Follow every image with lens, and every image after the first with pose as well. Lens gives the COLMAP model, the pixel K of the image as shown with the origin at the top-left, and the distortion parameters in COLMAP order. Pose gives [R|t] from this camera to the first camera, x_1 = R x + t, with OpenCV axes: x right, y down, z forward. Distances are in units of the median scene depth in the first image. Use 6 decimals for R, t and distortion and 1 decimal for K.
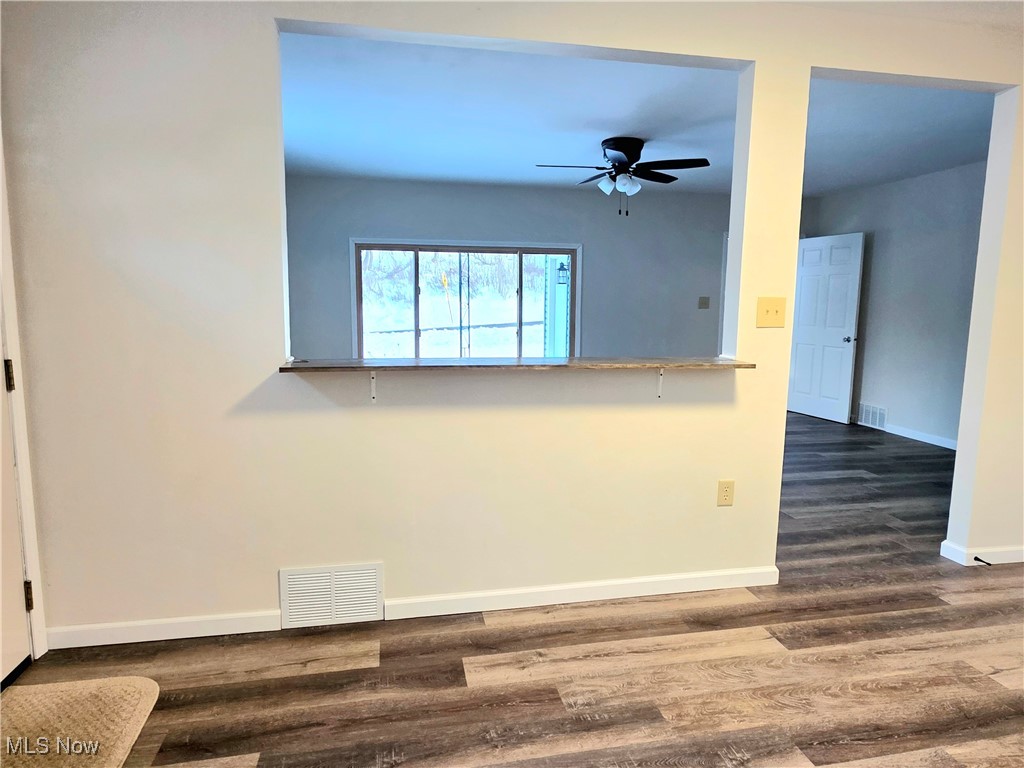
lens RADIAL K [[625.3, 0, 517.0], [0, 625.3, 379.7], [0, 0, 1]] dist [0.006252, -0.003542]
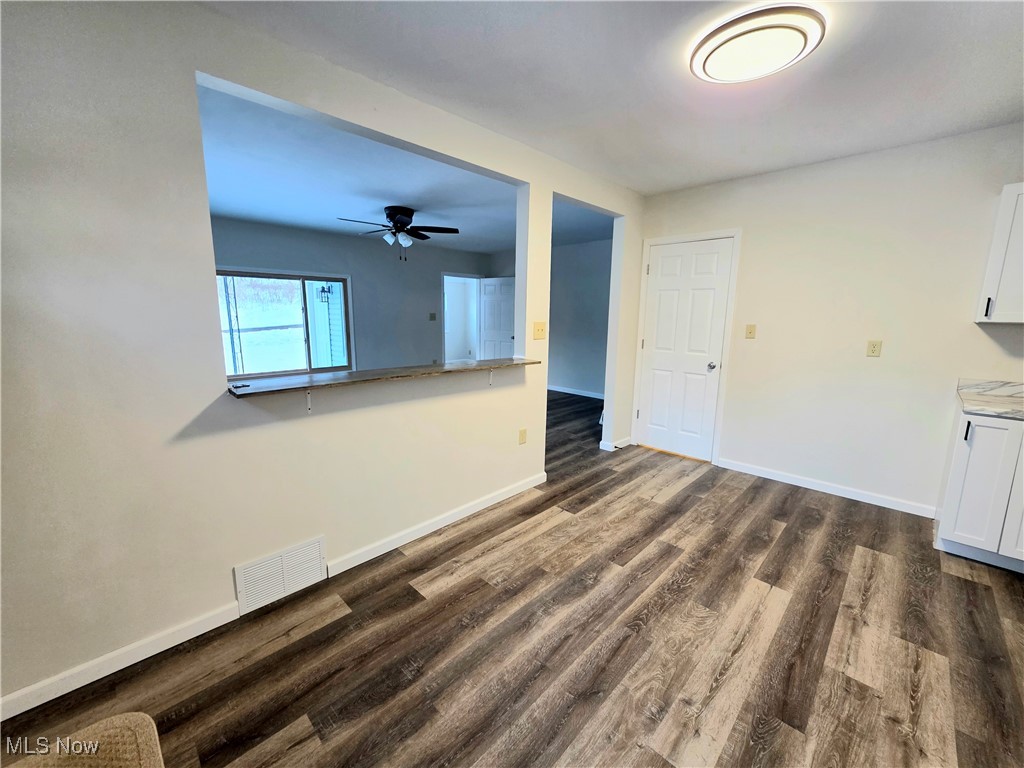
lens RADIAL K [[408.7, 0, 513.2], [0, 408.7, 381.8], [0, 0, 1]] dist [0.001988, -0.000266]
pose [[0.828433, -0.093866, 0.552167, -0.341573], [0.066102, 0.995352, 0.070030, -0.056254], [-0.556174, -0.021516, 0.830787, 0.097853]]
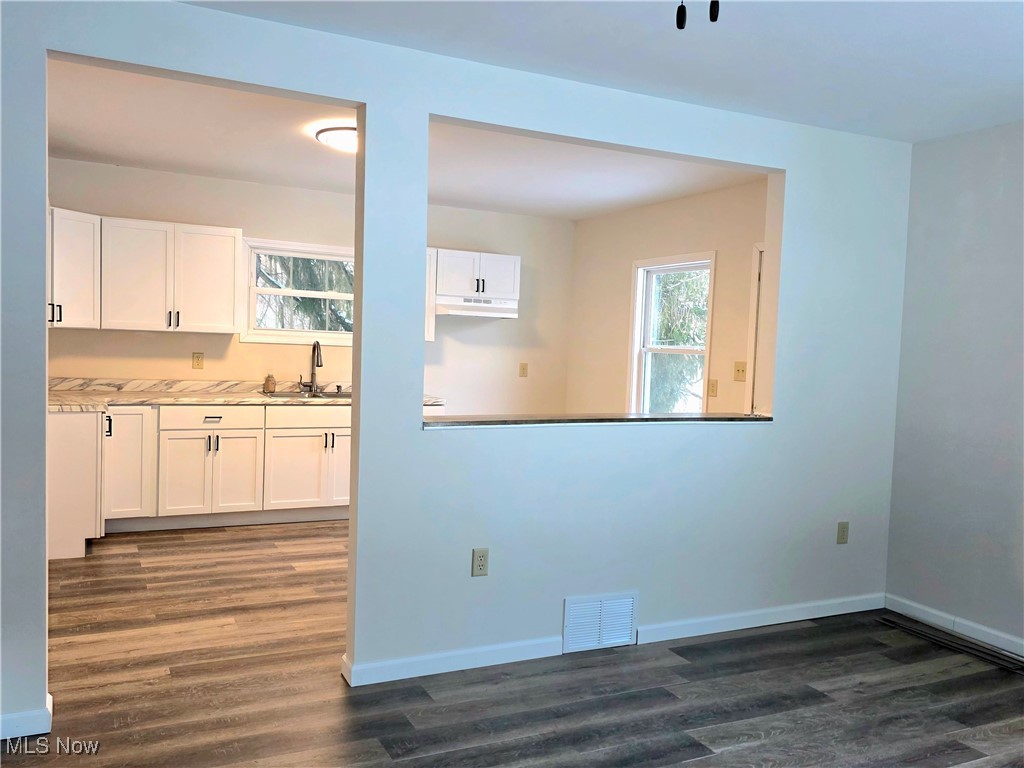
lens RADIAL K [[845.1, 0, 518.1], [0, 845.1, 393.2], [0, 0, 1]] dist [0.053217, -0.044330]
pose [[-0.963172, -0.029227, -0.267292, 0.609387], [-0.079719, 0.980420, 0.180058, -0.359022], [0.256795, 0.194735, -0.946644, 2.550298]]
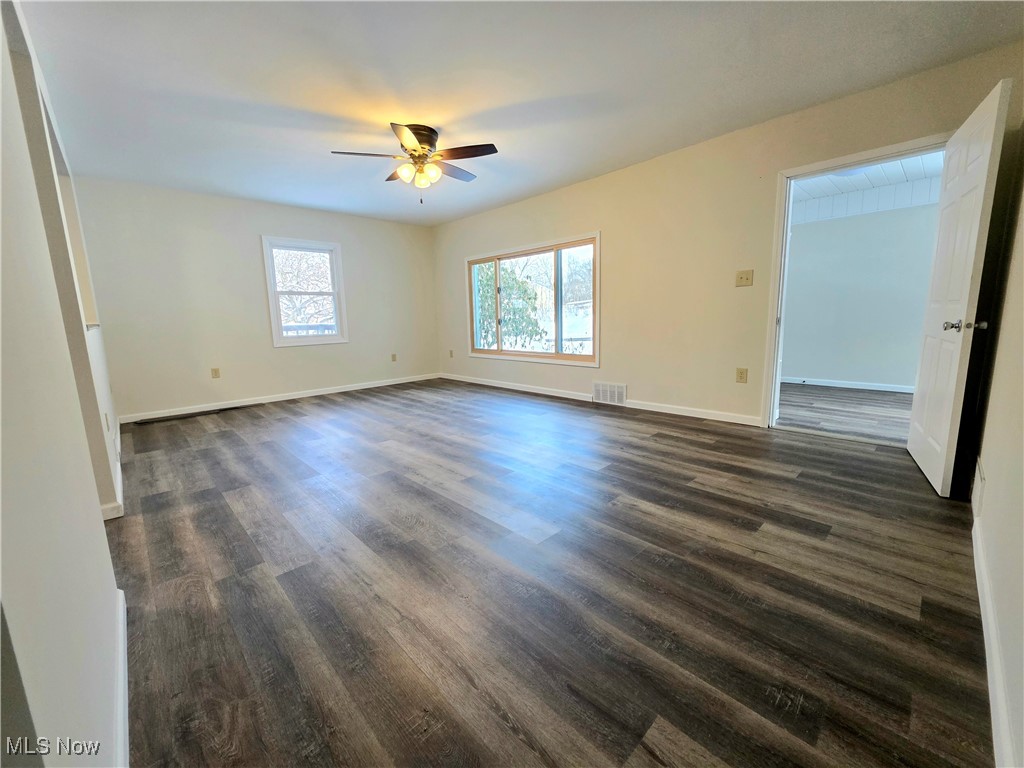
lens RADIAL K [[408.7, 0, 509.1], [0, 408.7, 381.7], [0, 0, 1]] dist [0.001988, -0.000266]
pose [[0.528642, 0.112142, -0.841404, 1.705004], [-0.072958, 0.993569, 0.086584, -0.065133], [0.845703, 0.015615, 0.533425, 1.495831]]
